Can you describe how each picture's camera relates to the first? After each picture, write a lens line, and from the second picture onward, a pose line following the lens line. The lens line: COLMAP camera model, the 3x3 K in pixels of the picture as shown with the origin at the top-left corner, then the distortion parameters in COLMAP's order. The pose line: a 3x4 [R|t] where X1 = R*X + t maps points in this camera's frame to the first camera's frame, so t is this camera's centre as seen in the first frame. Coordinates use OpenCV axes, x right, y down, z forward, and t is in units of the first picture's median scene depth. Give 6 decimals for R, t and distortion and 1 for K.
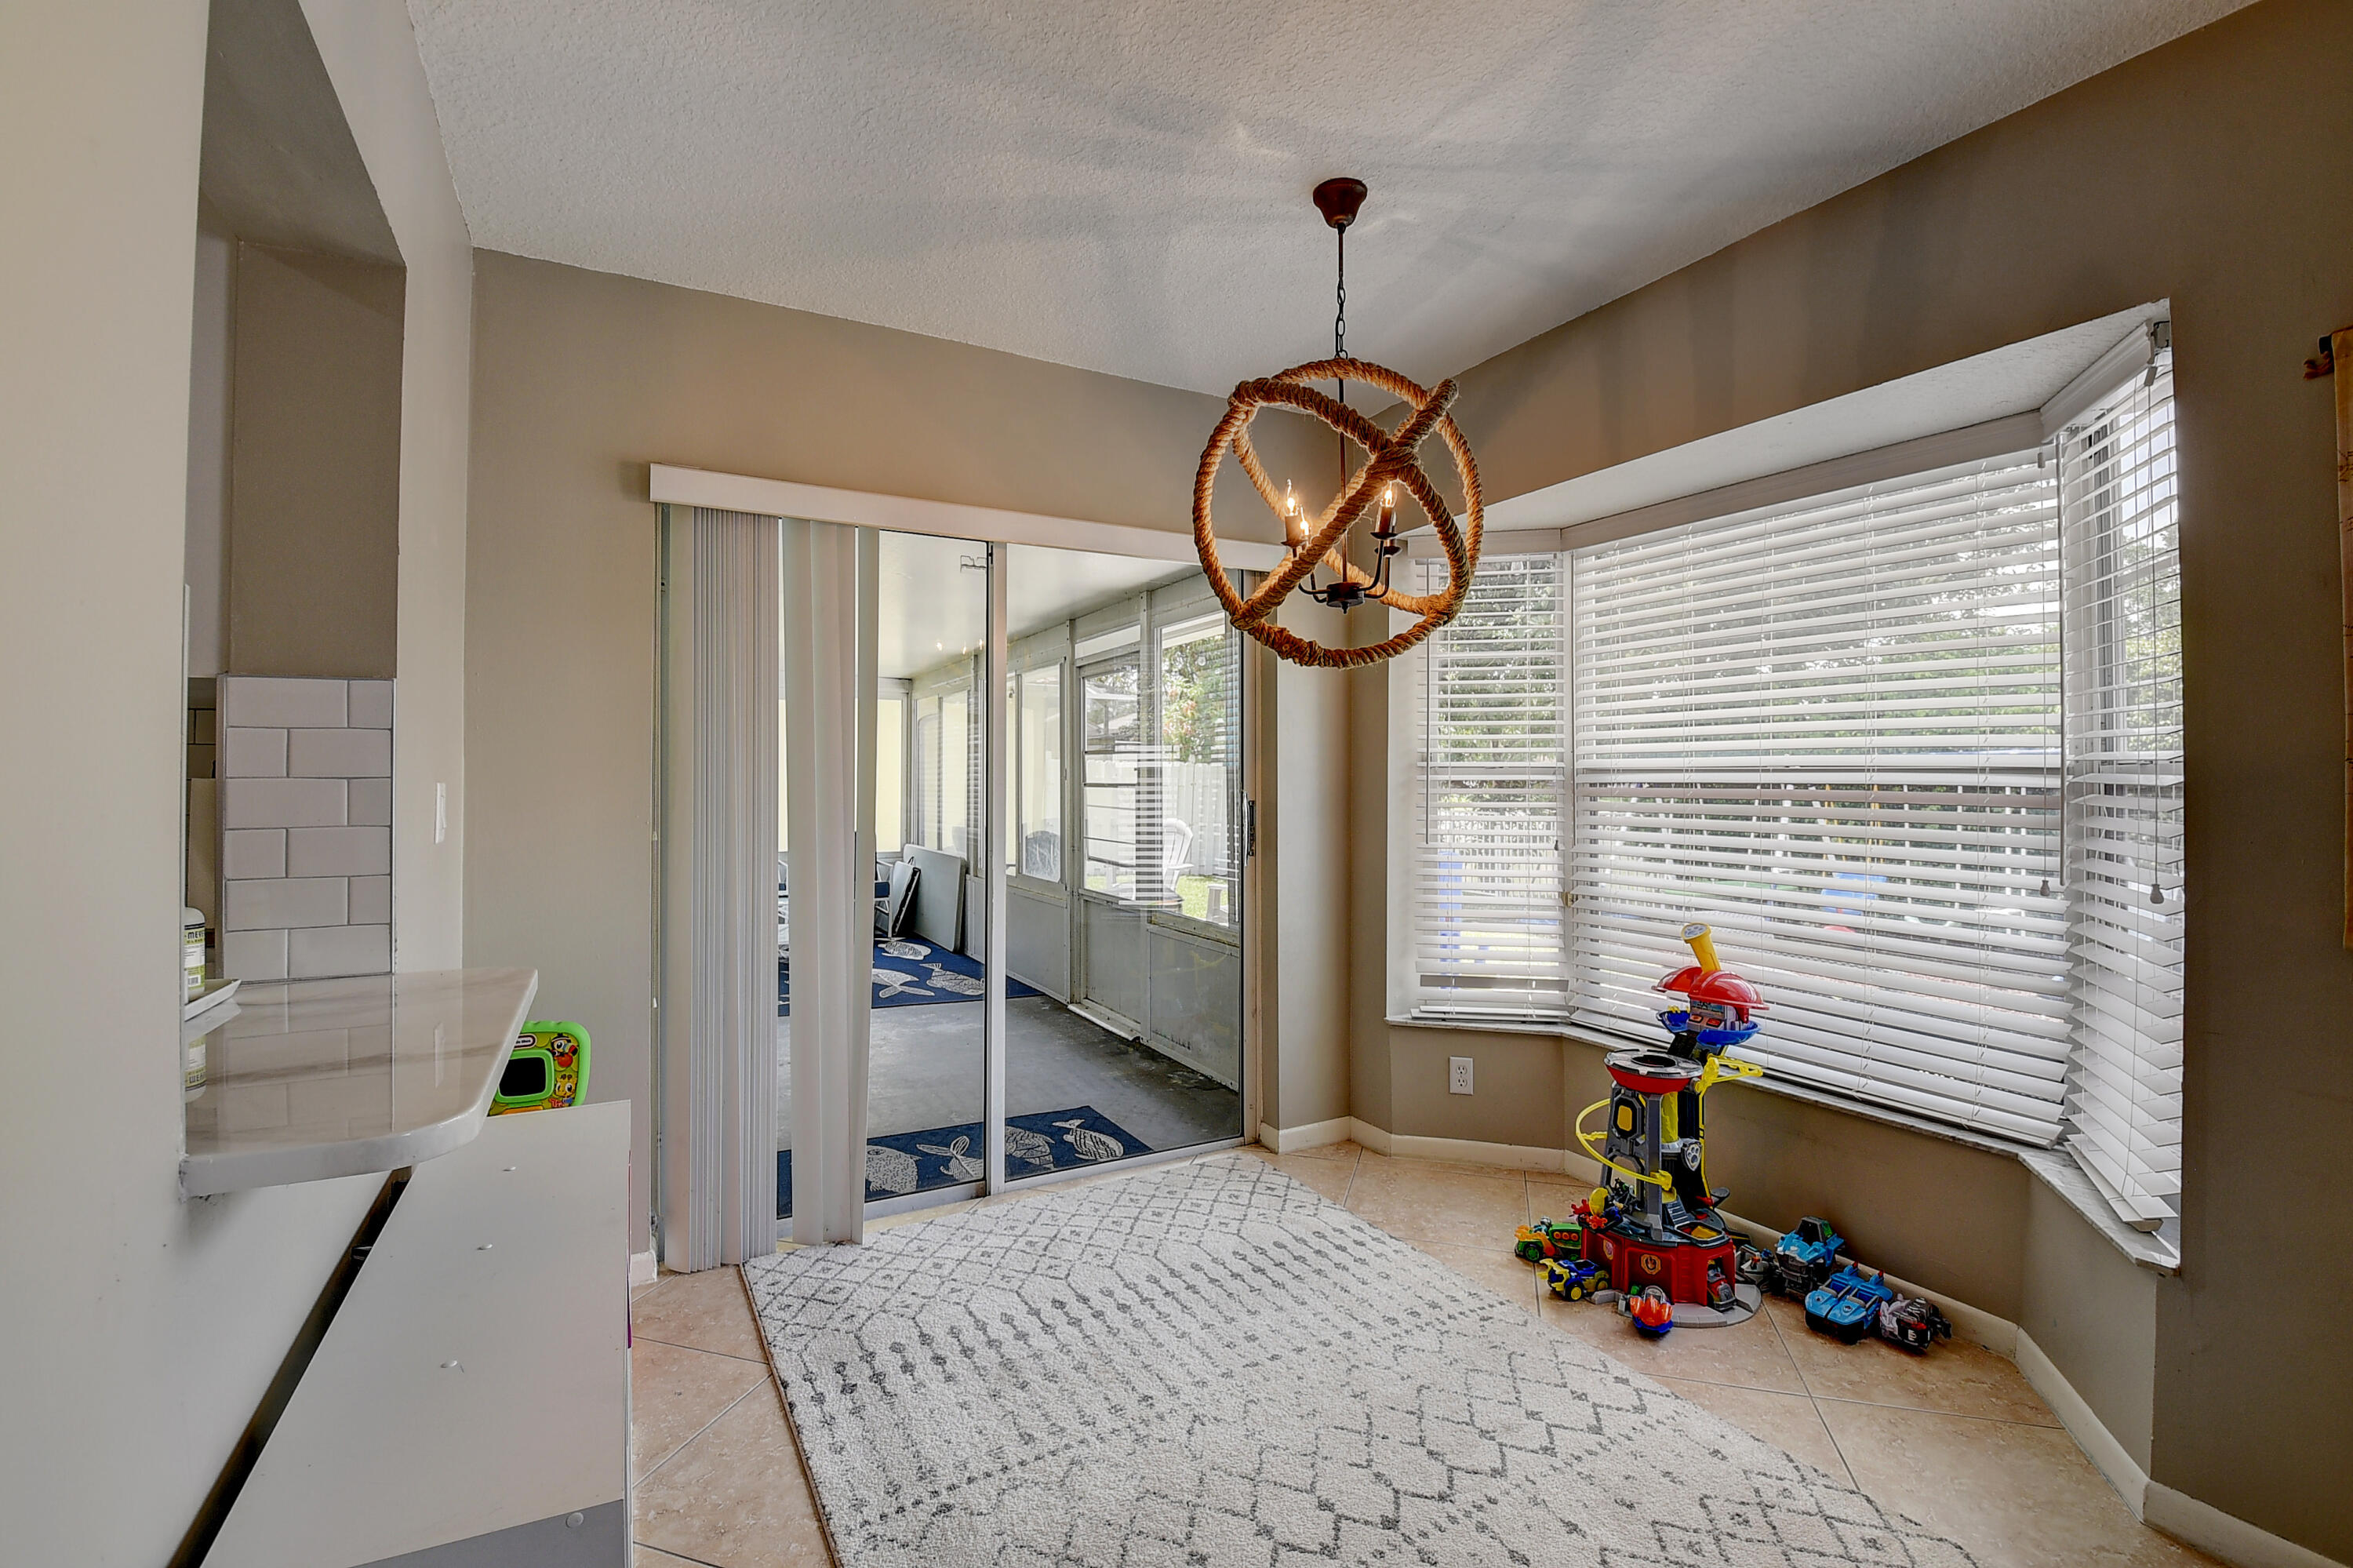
lens RADIAL K [[1044.0, 0, 1179.4], [0, 1044.0, 765.2], [0, 0, 1]] dist [0.030102, -0.031652]
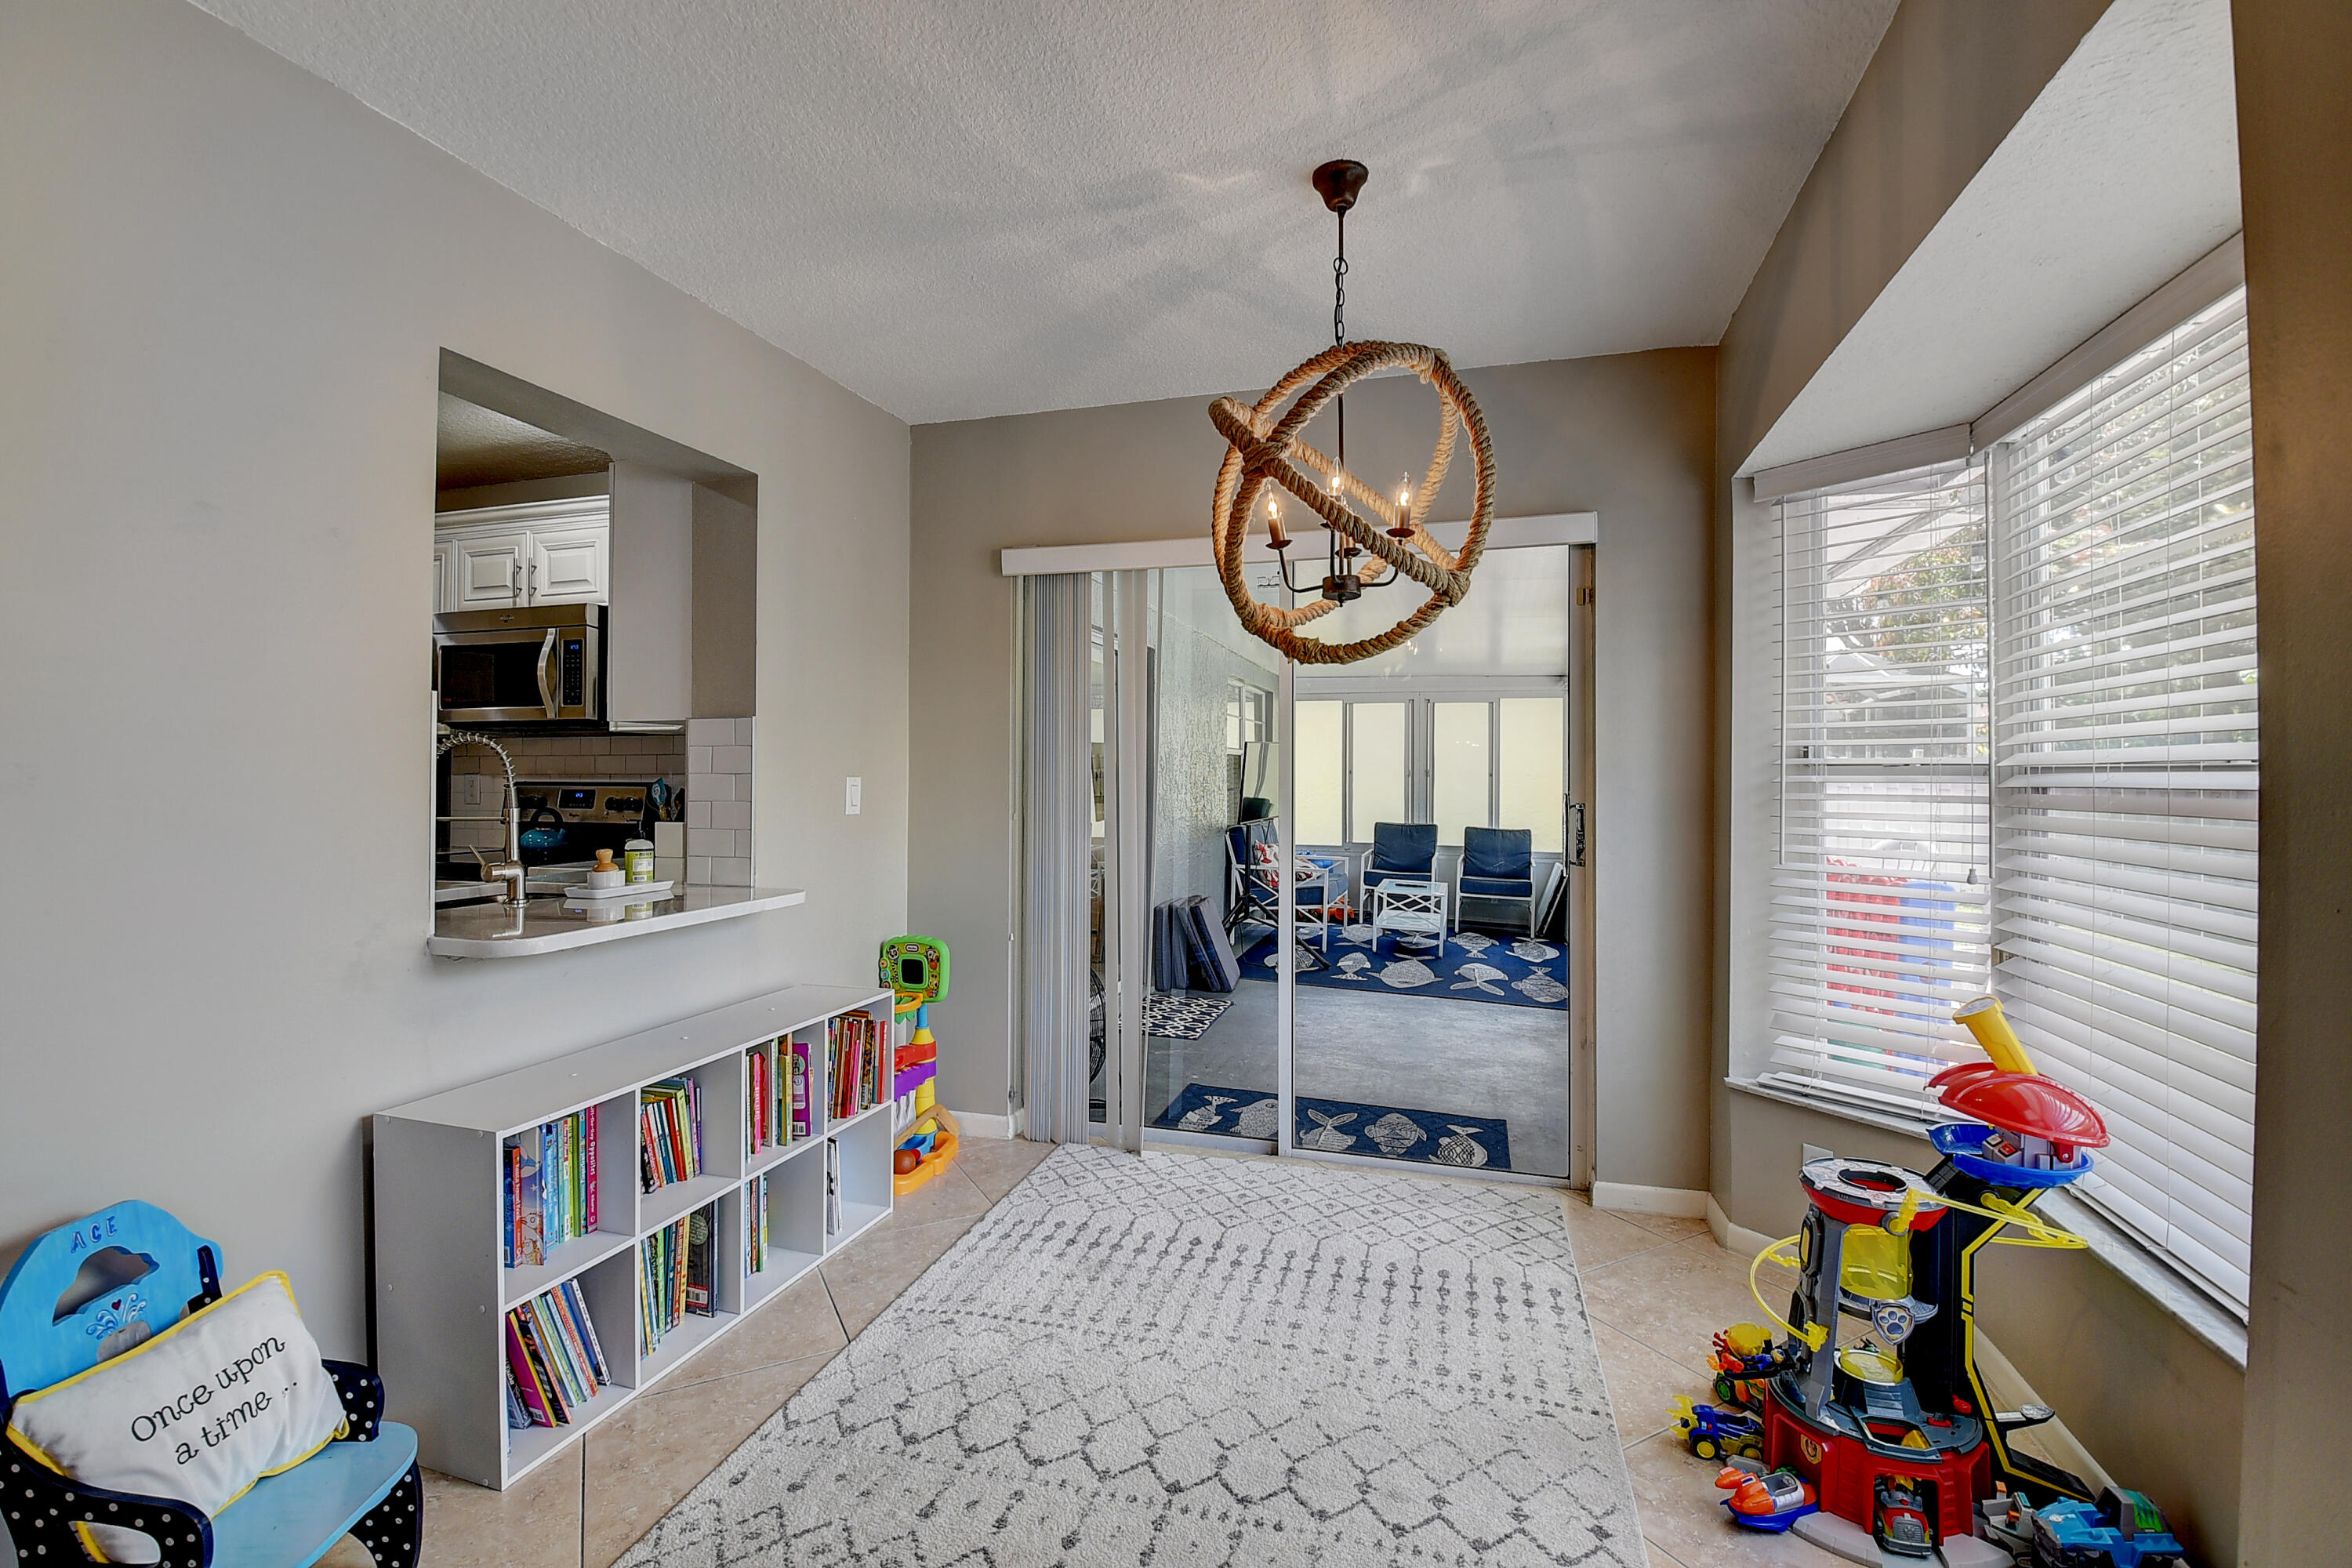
lens RADIAL K [[1043.5, 0, 1178.9], [0, 1043.5, 765.2], [0, 0, 1]] dist [0.030102, -0.031652]
pose [[0.712189, -0.003918, -0.701977, 0.637047], [0.001625, 0.999991, -0.003933, 0.005329], [0.701986, 0.001660, 0.712189, 0.176336]]
